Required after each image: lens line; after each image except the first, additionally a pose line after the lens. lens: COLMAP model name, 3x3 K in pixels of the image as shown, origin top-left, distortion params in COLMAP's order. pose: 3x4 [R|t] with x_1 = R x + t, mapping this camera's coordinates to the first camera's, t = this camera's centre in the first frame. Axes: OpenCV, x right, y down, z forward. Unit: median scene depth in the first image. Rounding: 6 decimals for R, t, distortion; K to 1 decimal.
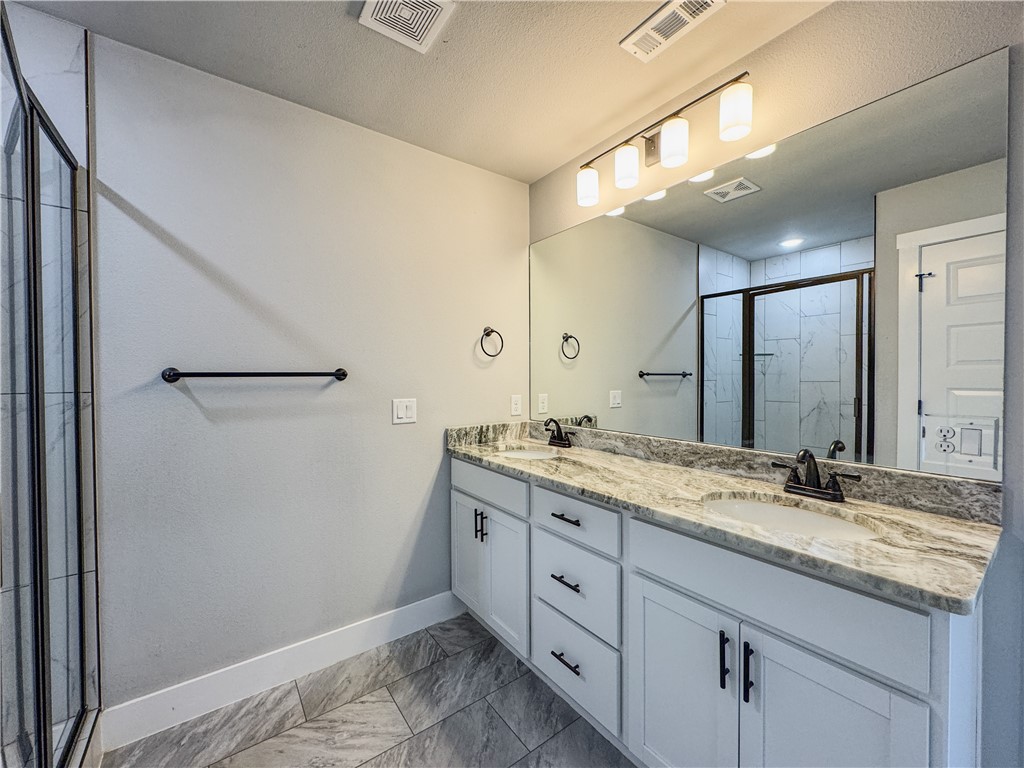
lens RADIAL K [[407.2, 0, 508.7], [0, 407.2, 380.4], [0, 0, 1]] dist [-0.001822, 0.000027]
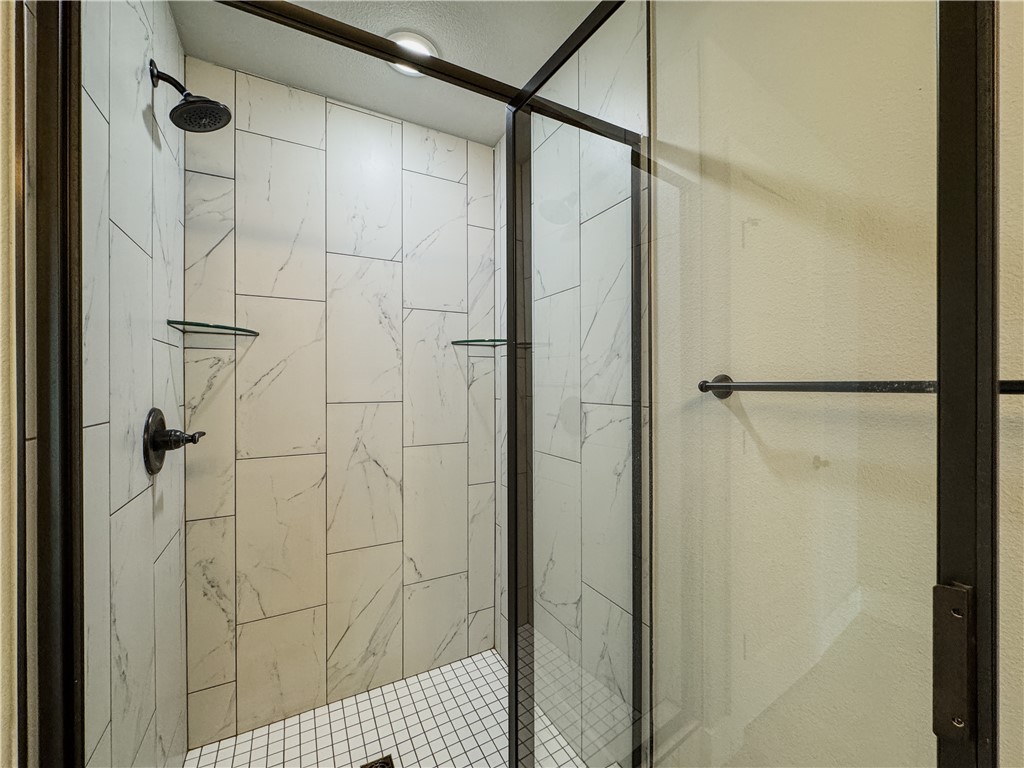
lens RADIAL K [[407.2, 0, 511.3], [0, 407.2, 382.7], [0, 0, 1]] dist [-0.001822, 0.000027]
pose [[-0.145446, -0.002207, -0.989364, -0.161145], [-0.007632, 0.999970, -0.001109, -0.016398], [0.989337, 0.007389, -0.145459, 0.759913]]
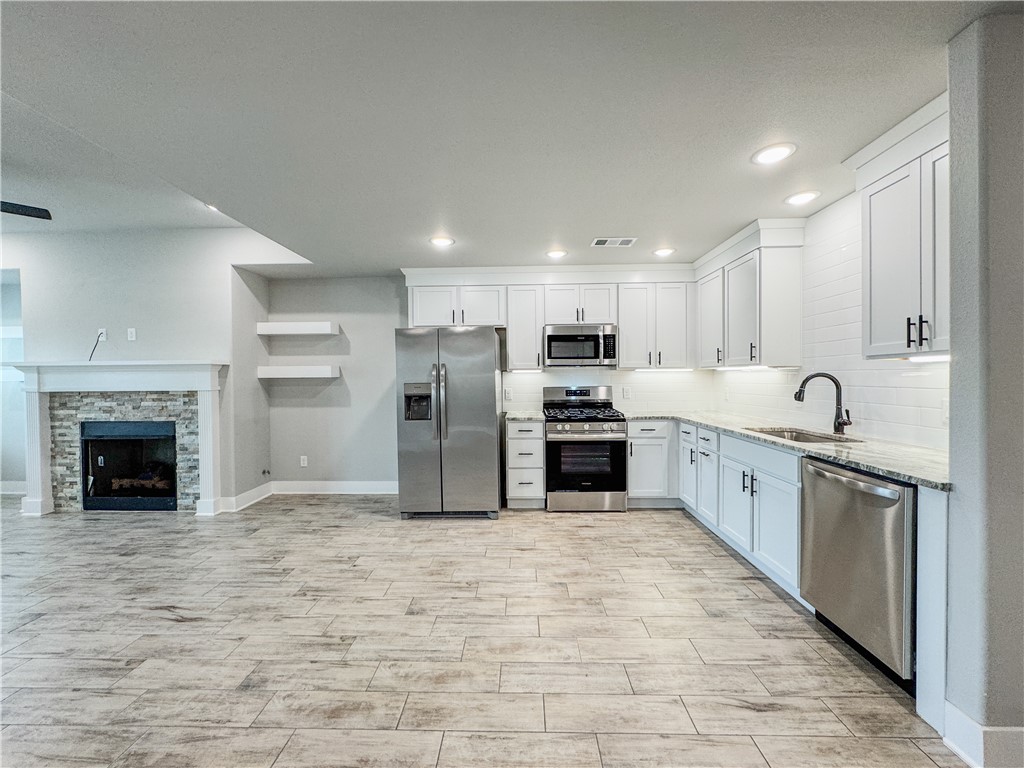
lens RADIAL K [[407.2, 0, 510.6], [0, 407.2, 387.0], [0, 0, 1]] dist [-0.001822, 0.000027]
pose [[0.789770, 0.005030, -0.613383, 0.676666], [0.002168, 0.999937, 0.010990, 0.027942], [0.613399, -0.010009, 0.789710, -1.426489]]
